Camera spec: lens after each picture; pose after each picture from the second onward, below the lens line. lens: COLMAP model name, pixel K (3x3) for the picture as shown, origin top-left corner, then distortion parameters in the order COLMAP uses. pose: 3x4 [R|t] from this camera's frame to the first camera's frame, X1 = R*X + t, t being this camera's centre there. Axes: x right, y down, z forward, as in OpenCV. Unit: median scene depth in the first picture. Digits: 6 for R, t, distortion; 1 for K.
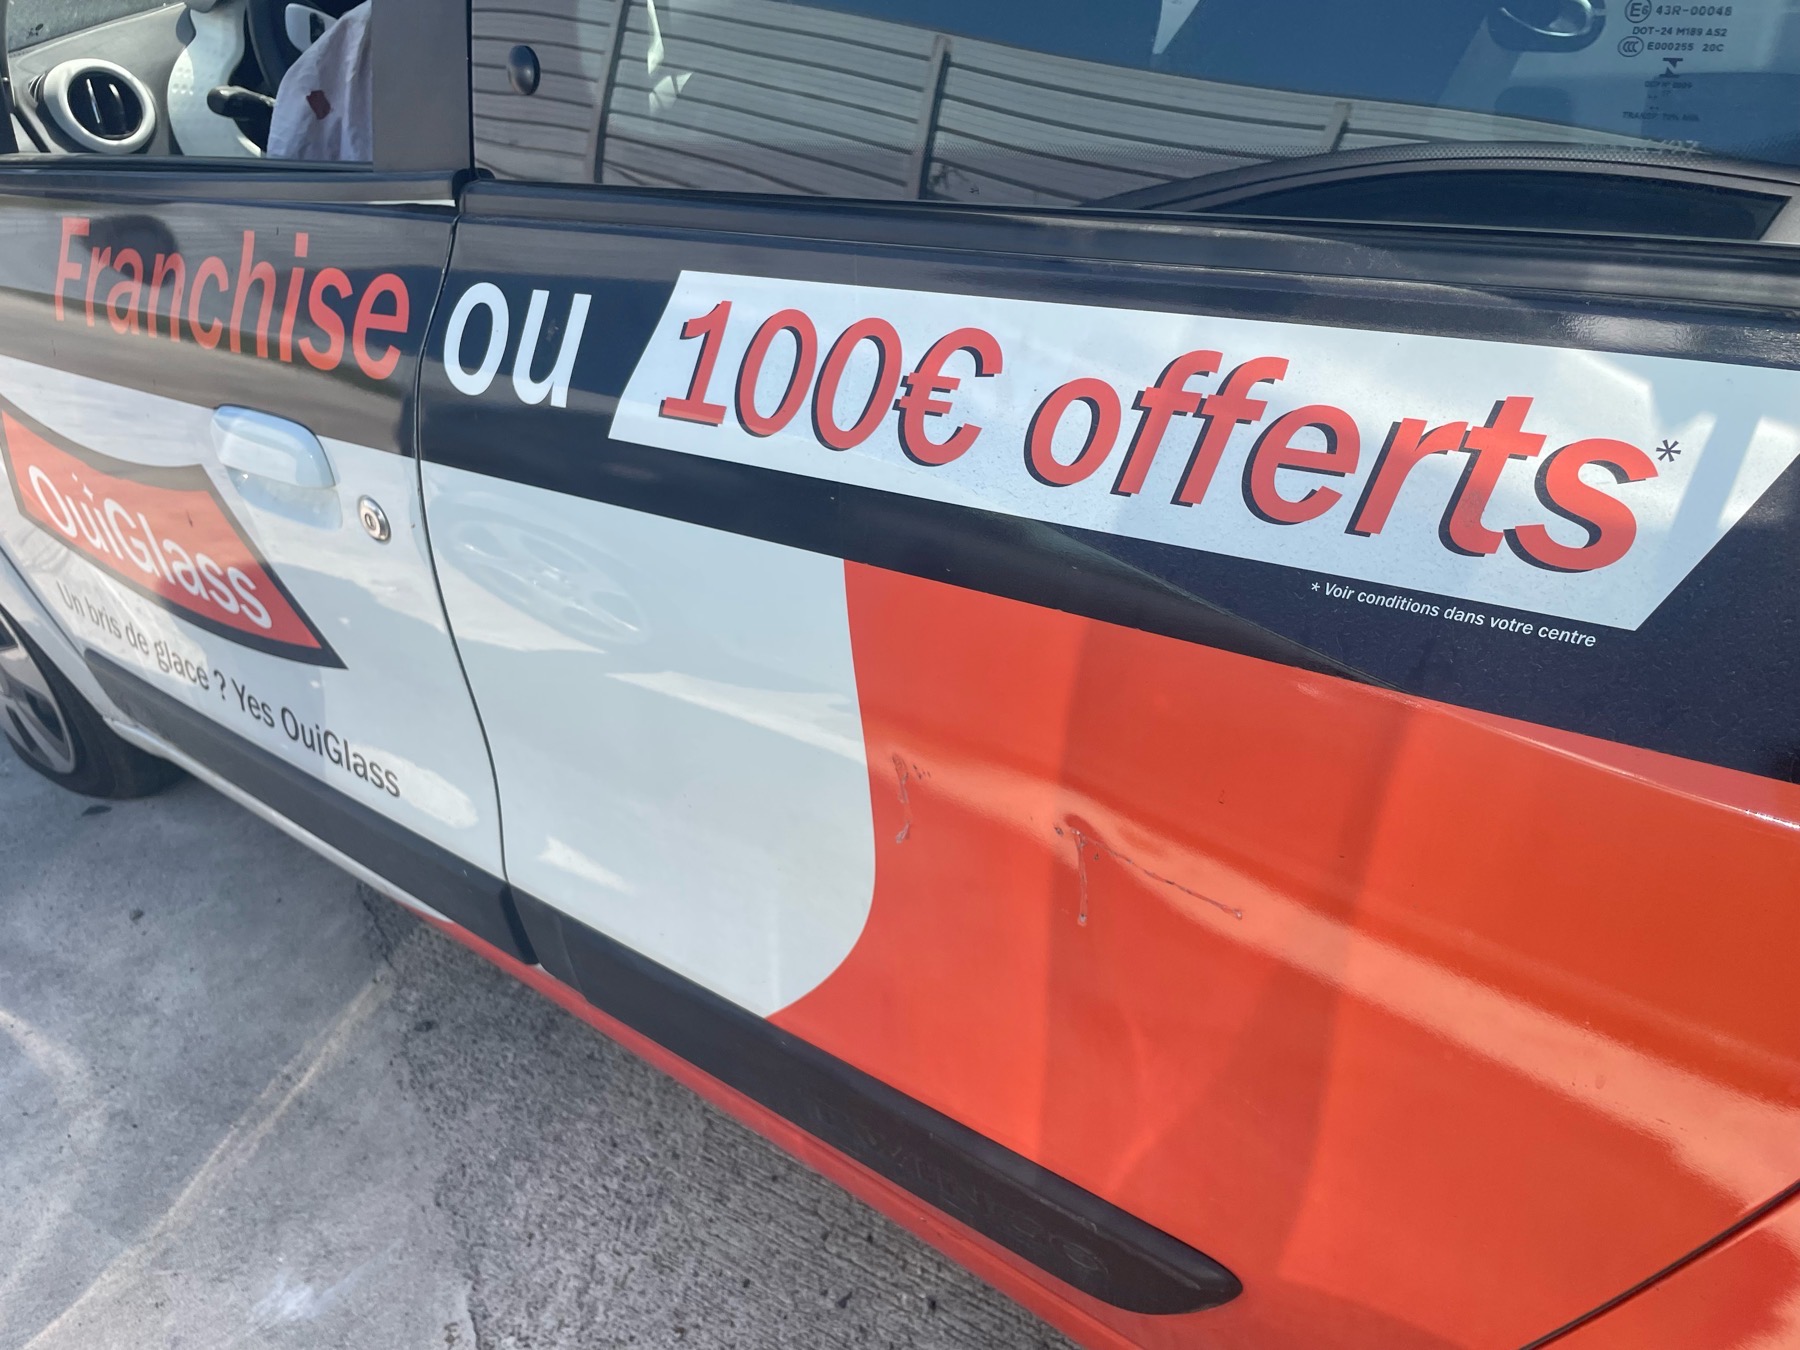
lens RADIAL K [[1373.9, 0, 897.6], [0, 1373.9, 665.5], [0, 0, 1]] dist [0.090212, -0.126297]
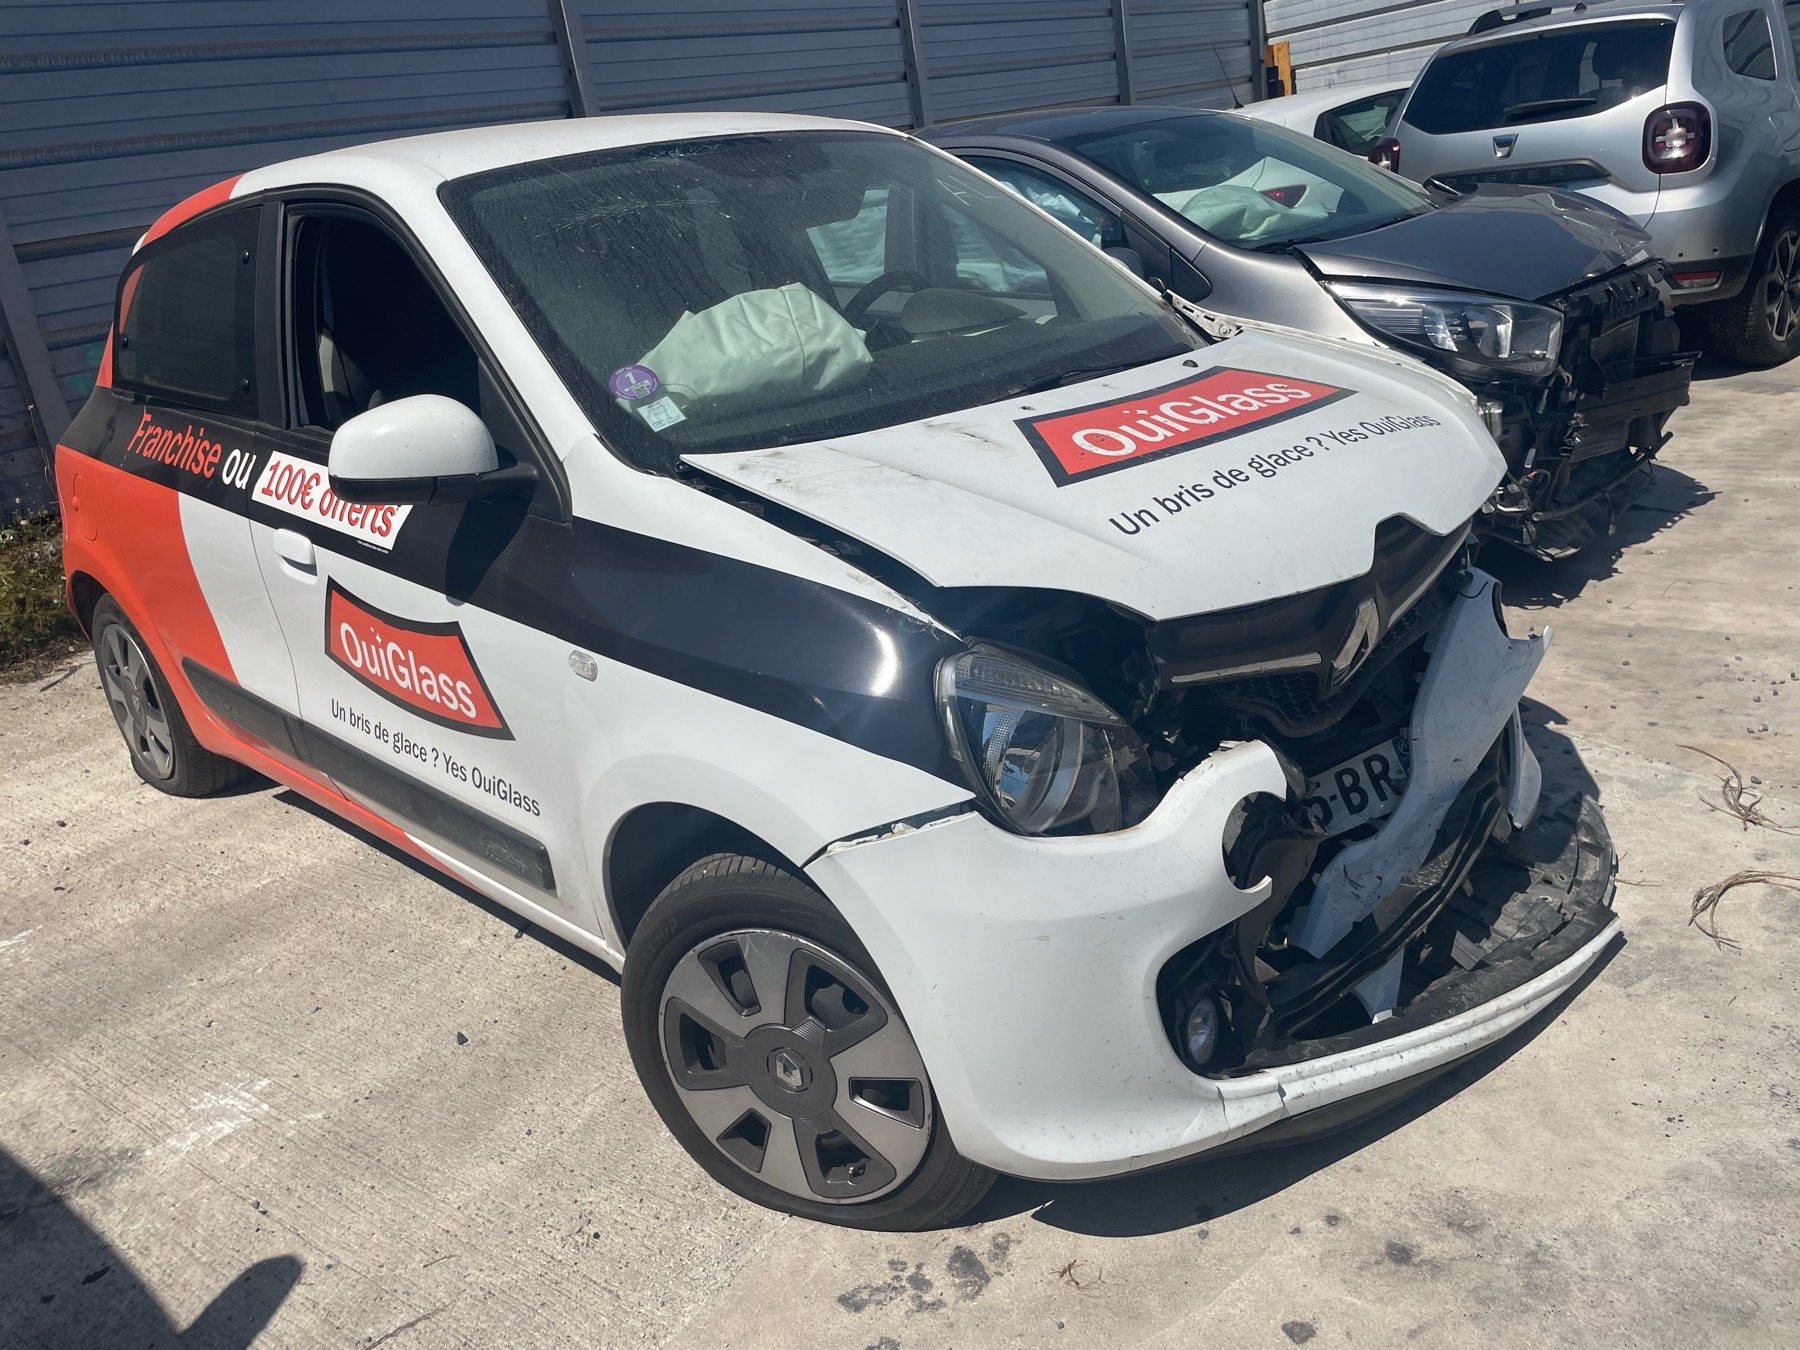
lens RADIAL K [[1373.9, 0, 897.6], [0, 1373.9, 665.5], [0, 0, 1]] dist [0.090212, -0.126297]
pose [[0.986794, 0.098429, -0.128641, 0.997524], [-0.113660, 0.986610, -0.116972, 0.244402], [0.115405, 0.130049, 0.984769, -1.131456]]
